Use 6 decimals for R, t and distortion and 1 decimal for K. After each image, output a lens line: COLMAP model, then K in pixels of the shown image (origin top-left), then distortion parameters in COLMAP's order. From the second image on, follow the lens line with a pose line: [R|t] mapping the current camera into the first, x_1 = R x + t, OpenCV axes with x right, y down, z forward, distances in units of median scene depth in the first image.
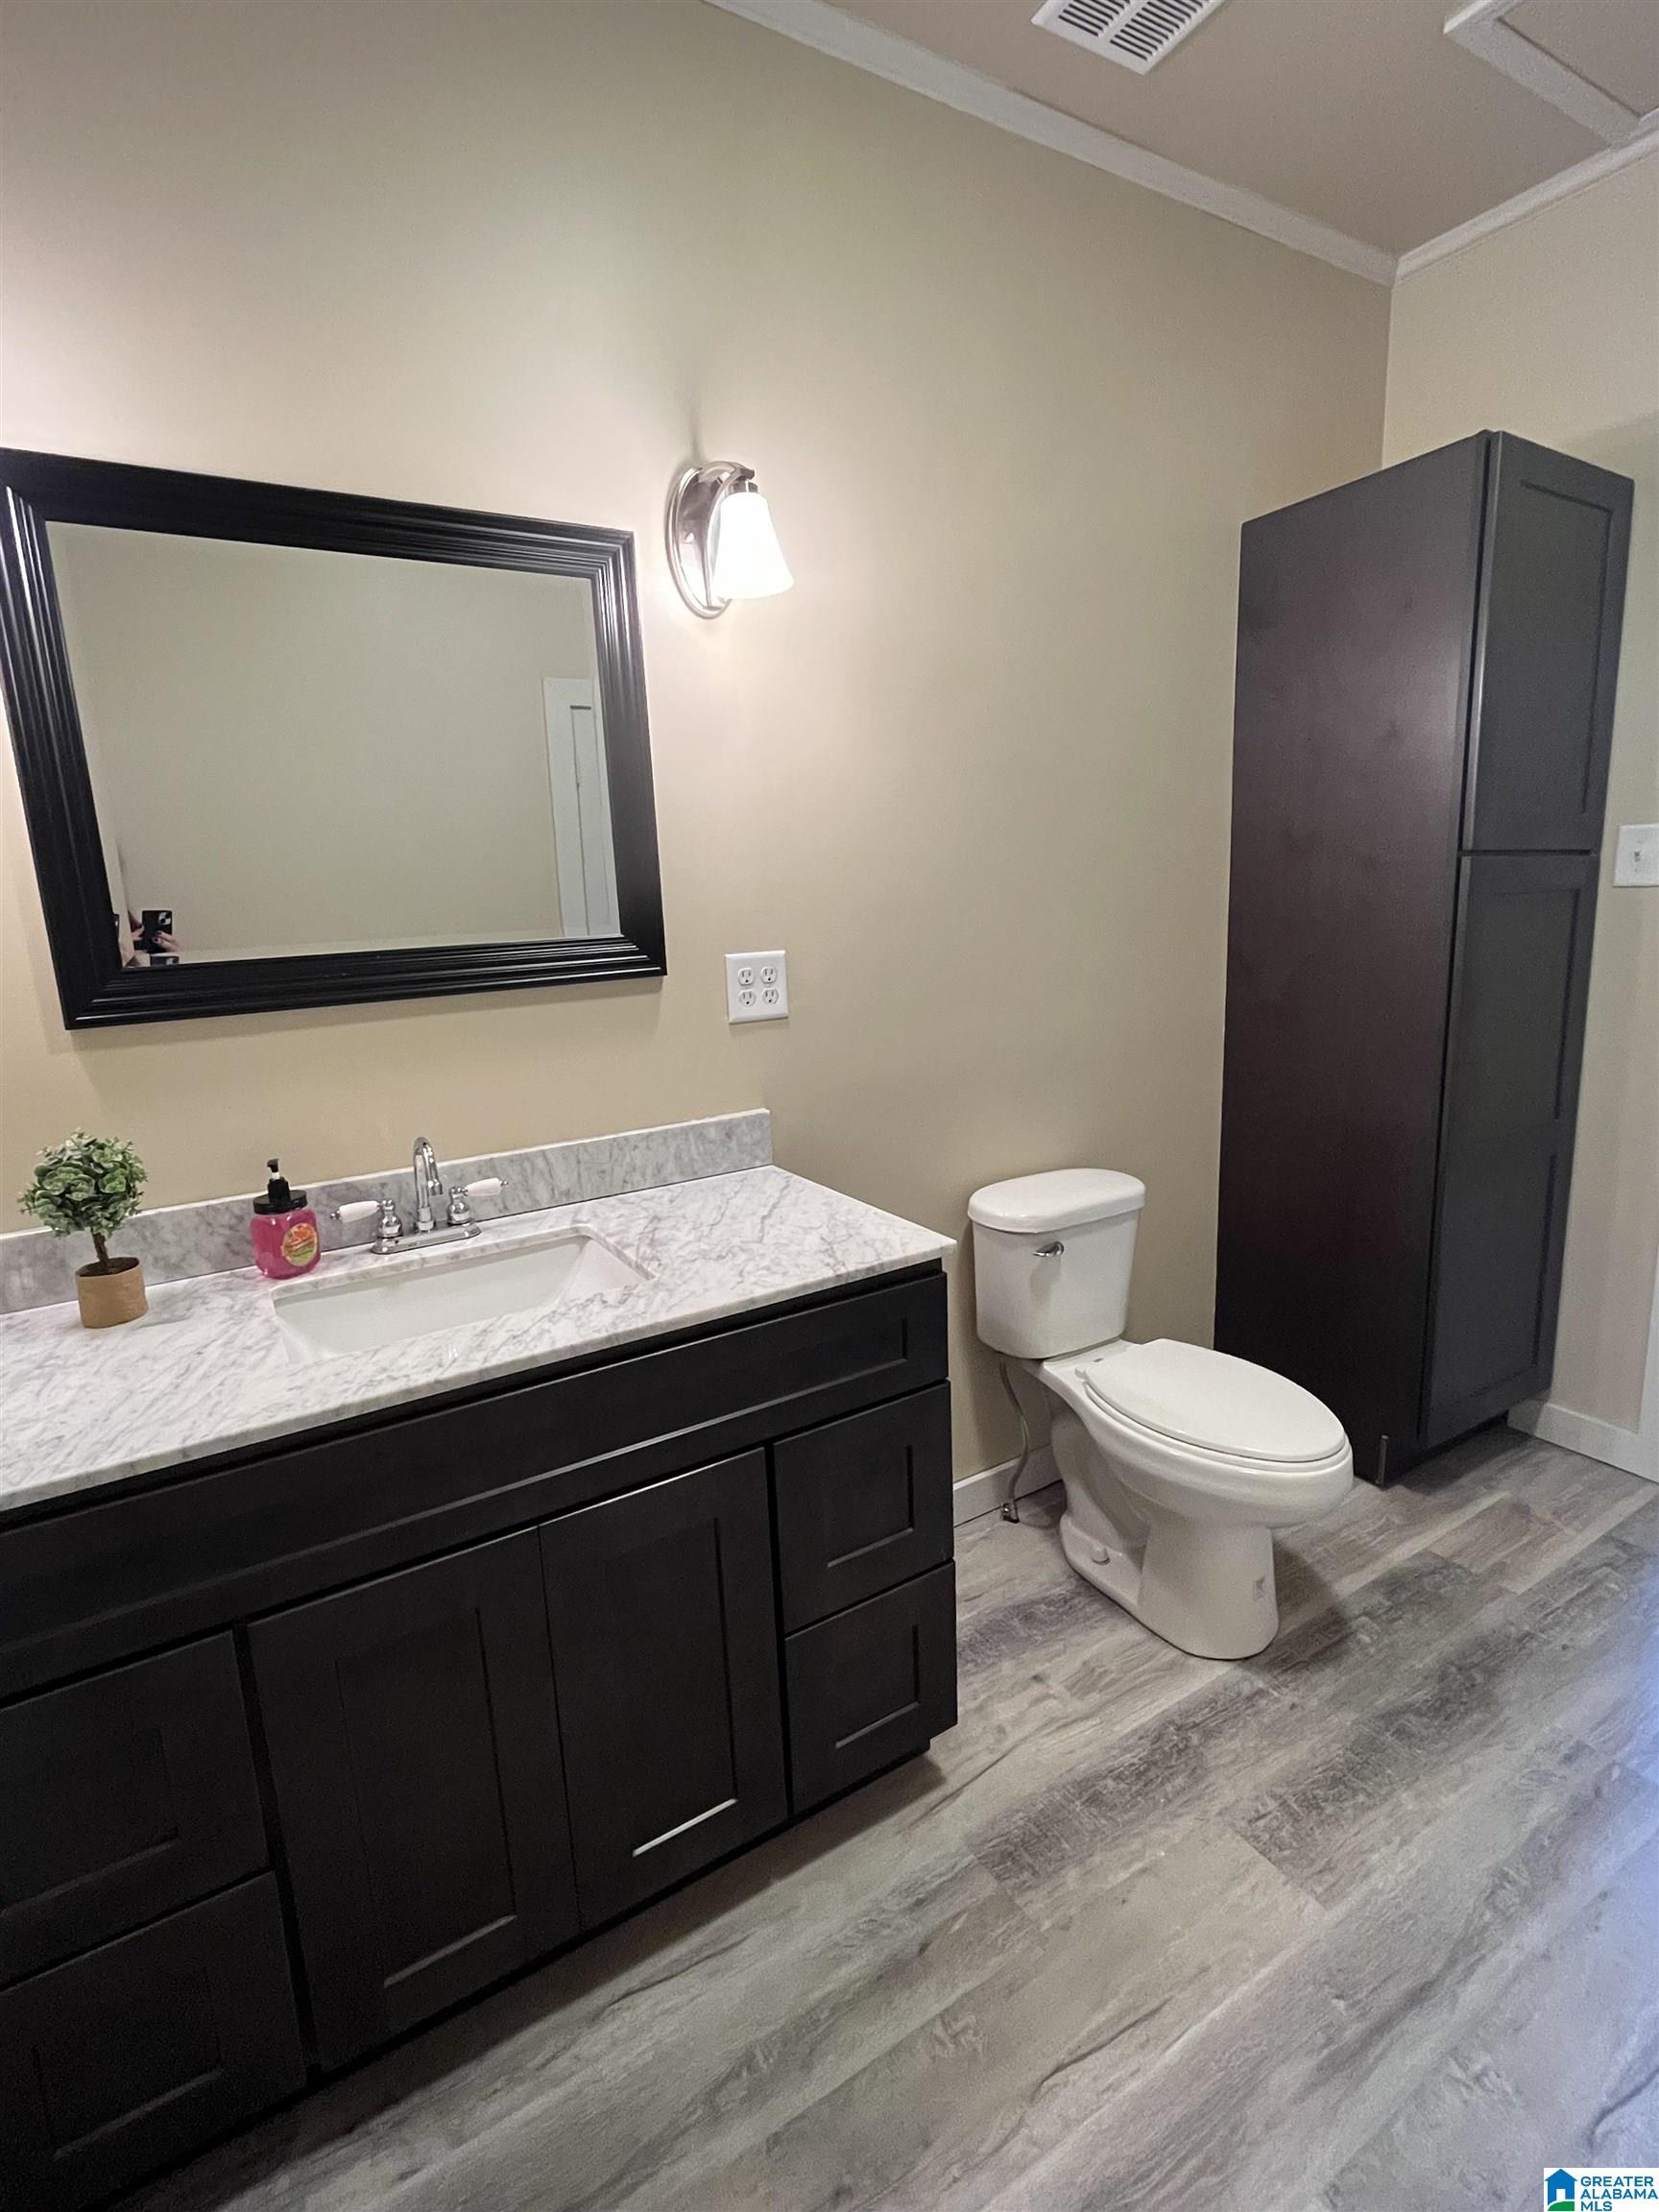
lens RADIAL K [[1032.2, 0, 819.7], [0, 1032.2, 1103.9], [0, 0, 1]] dist [-0.006536, 0.000031]
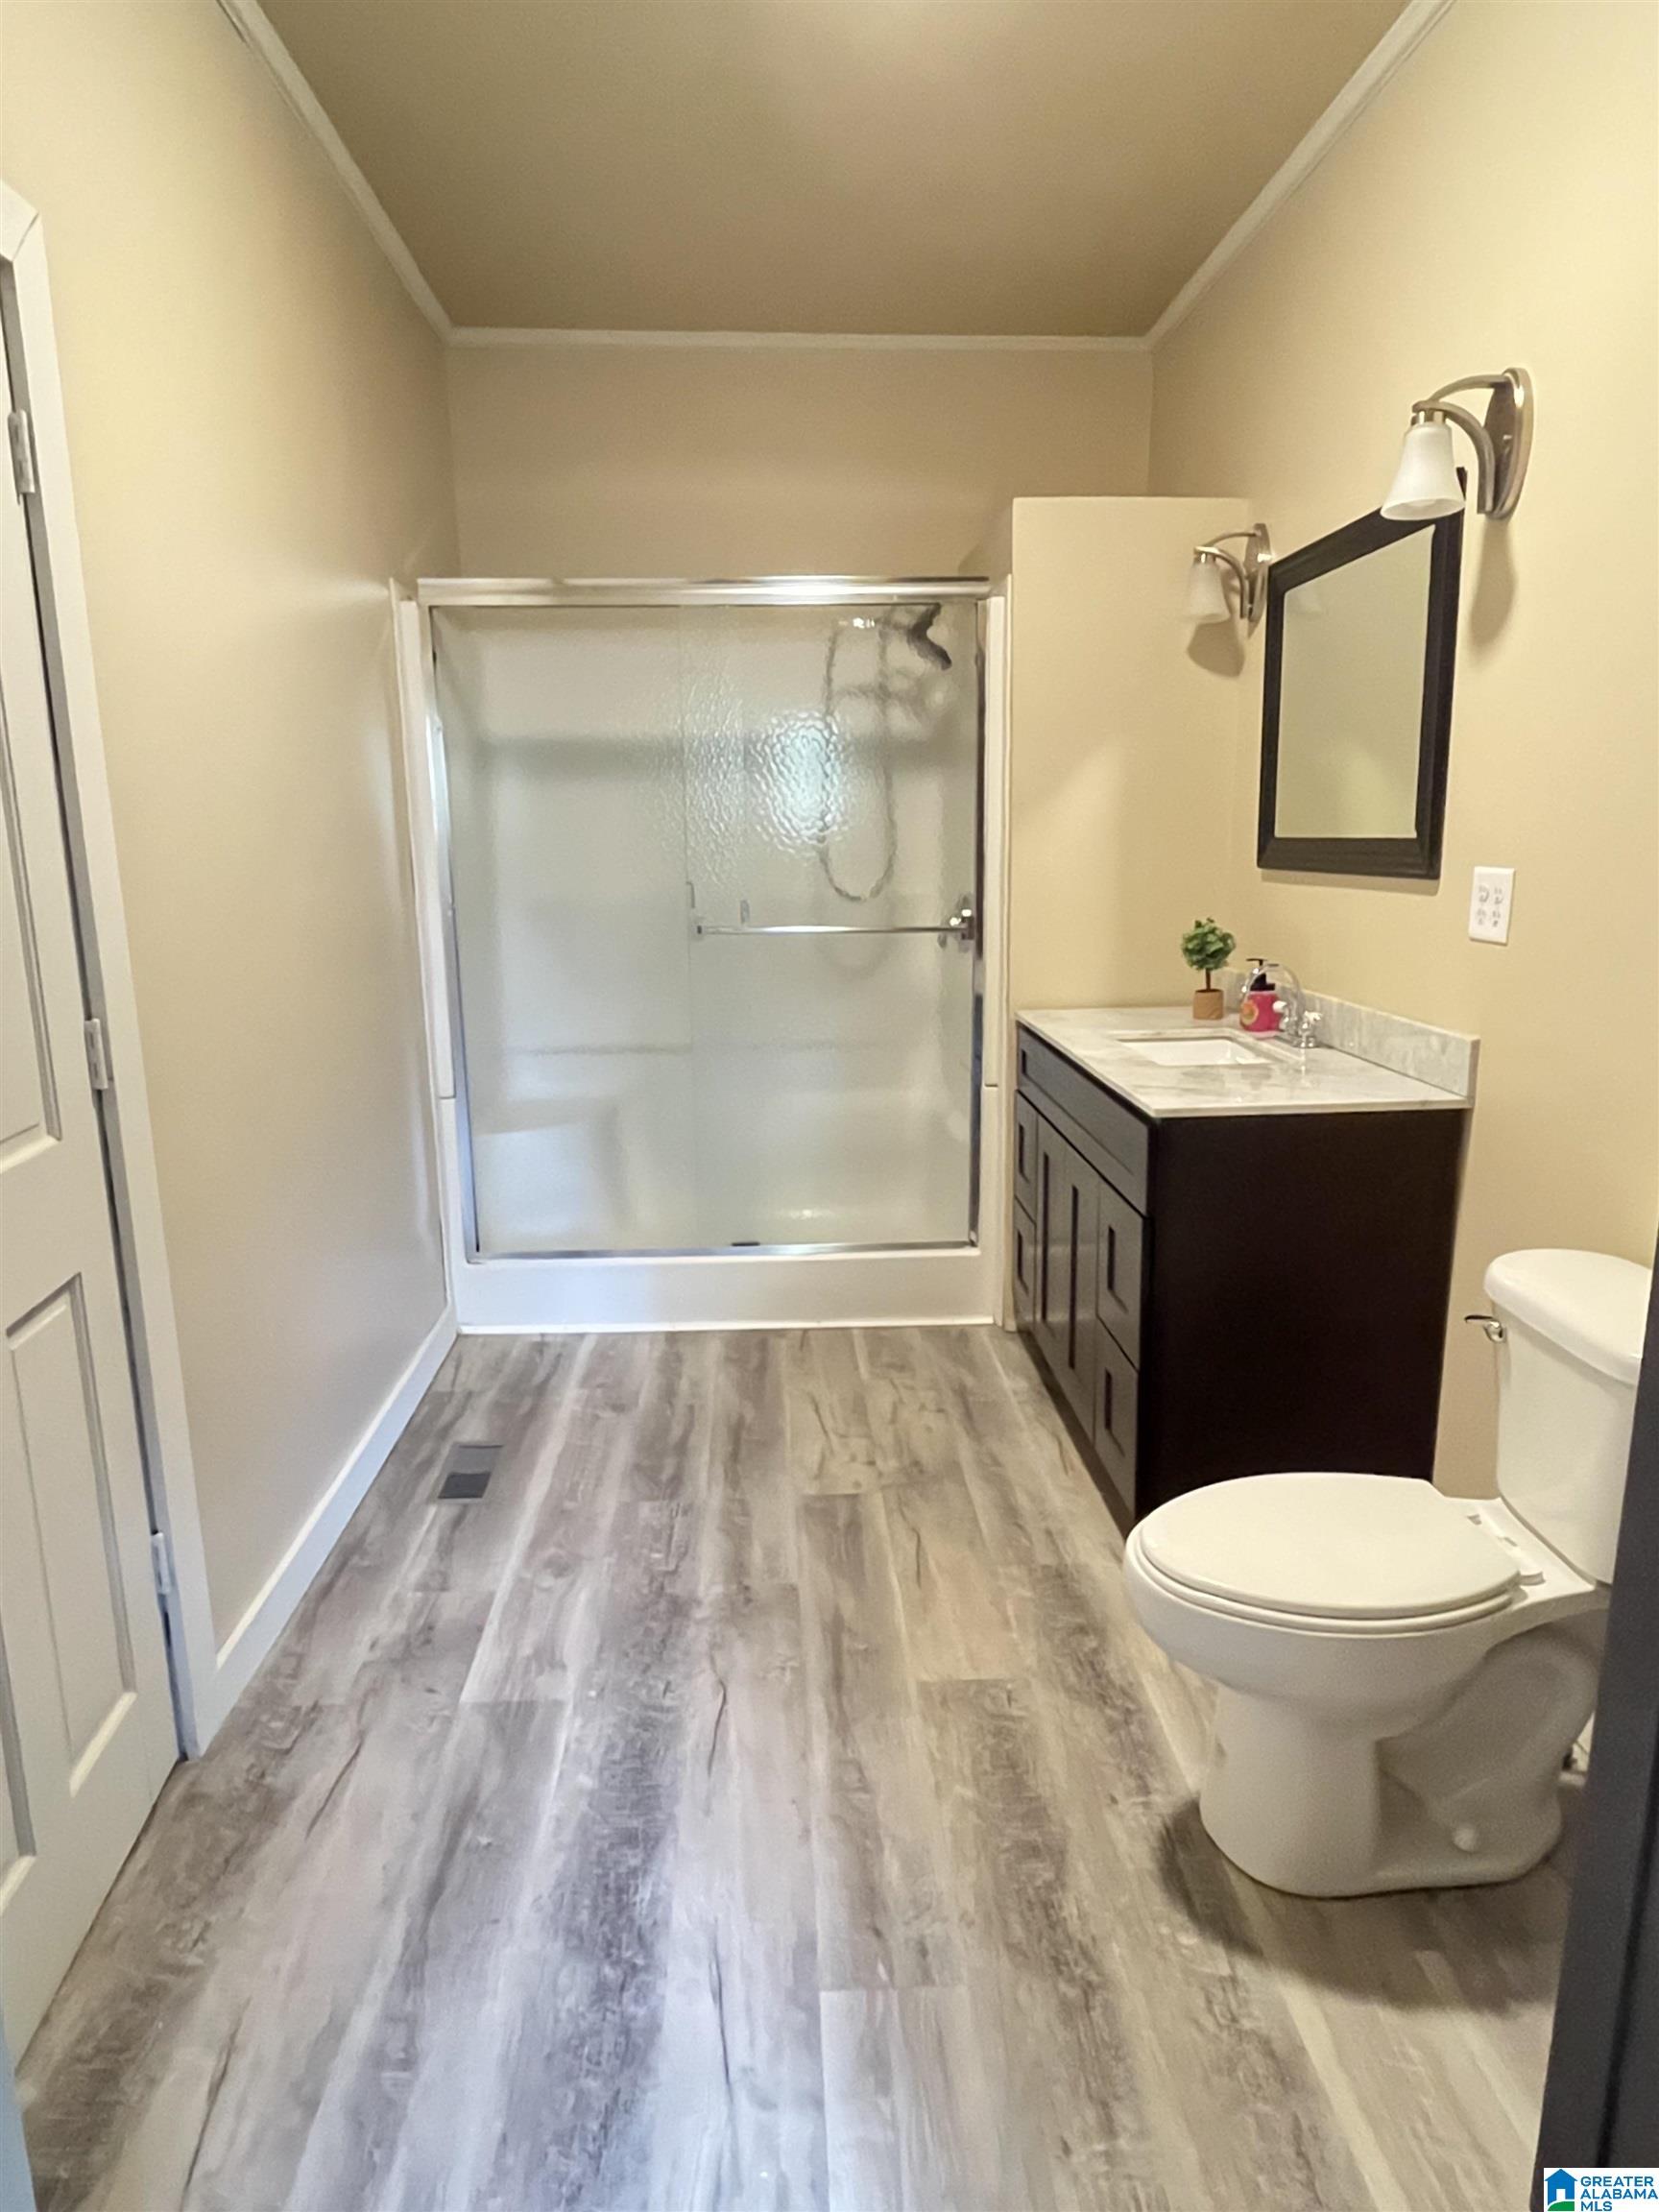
lens RADIAL K [[1384.7, 0, 827.5], [0, 1384.7, 1108.5], [0, 0, 1]] dist [-0.035488, -0.006316]
pose [[-0.473180, 0.233246, -0.849527, 1.672146], [-0.135314, 0.933628, 0.331705, -0.345113], [0.870512, 0.271909, -0.410213, 1.319942]]
